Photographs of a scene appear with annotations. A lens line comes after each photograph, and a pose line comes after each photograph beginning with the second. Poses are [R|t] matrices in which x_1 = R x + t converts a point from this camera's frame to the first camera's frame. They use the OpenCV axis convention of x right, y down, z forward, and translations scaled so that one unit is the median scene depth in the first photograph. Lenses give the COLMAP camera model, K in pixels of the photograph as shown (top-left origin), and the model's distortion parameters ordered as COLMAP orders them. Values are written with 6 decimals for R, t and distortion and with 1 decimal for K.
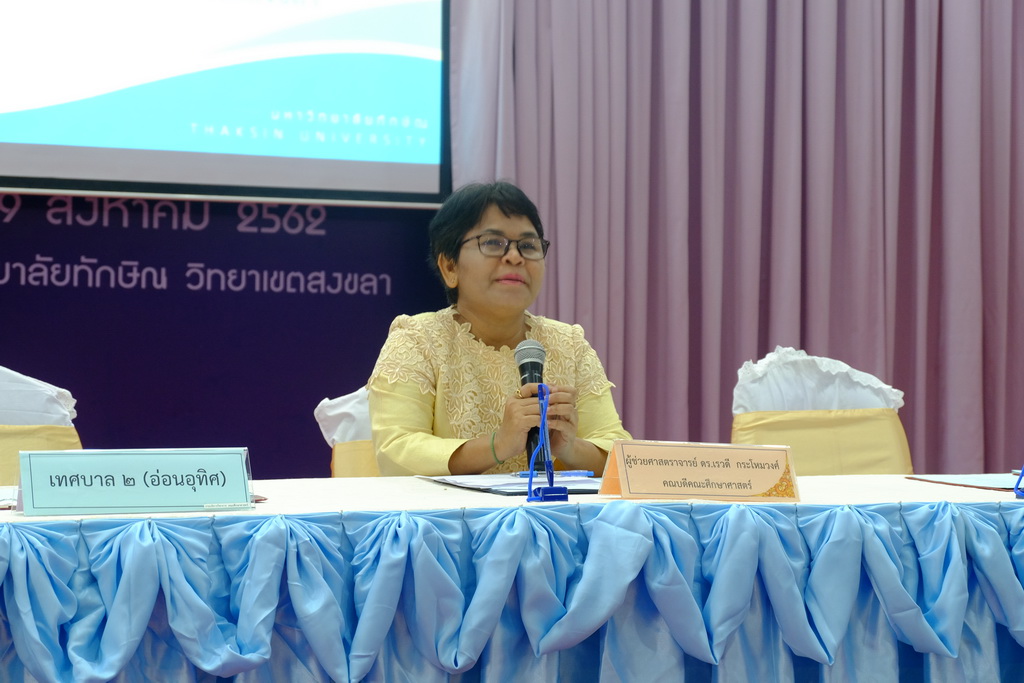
lens RADIAL K [[2191.3, 0, 516.8], [0, 2191.3, 341.2], [0, 0, 1]] dist [-0.003525, 0.000000]
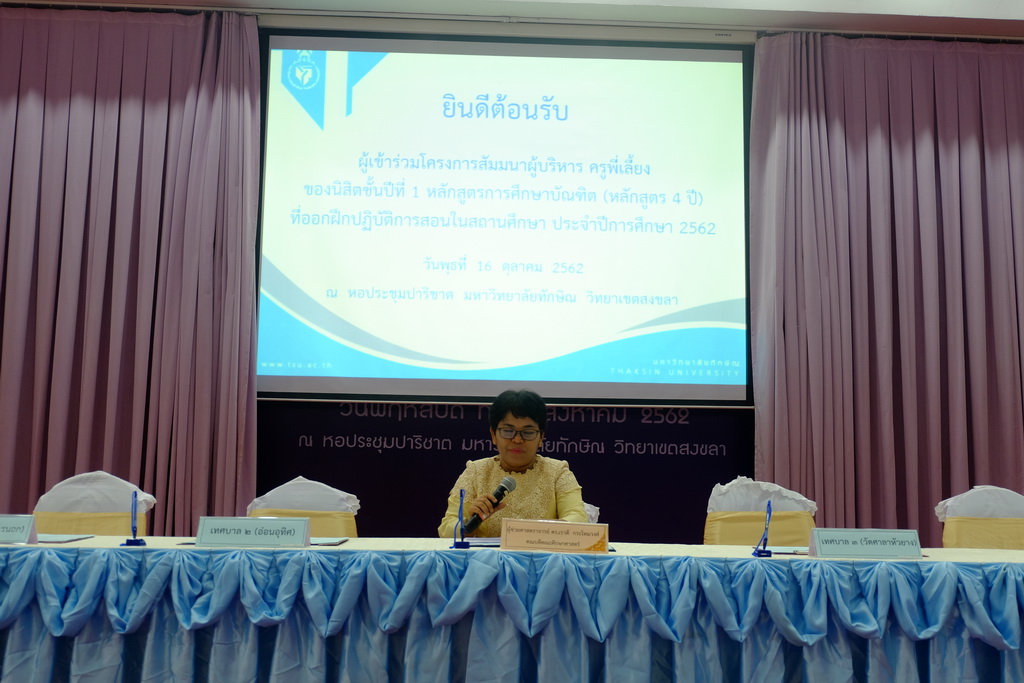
lens RADIAL K [[1159.6, 0, 503.8], [0, 1159.6, 336.9], [0, 0, 1]] dist [-0.015107, 0.000000]
pose [[0.924895, -0.044534, -0.377605, 0.436487], [-0.004517, 0.991760, -0.128030, 0.017025], [0.380195, 0.120121, 0.917073, 0.038201]]
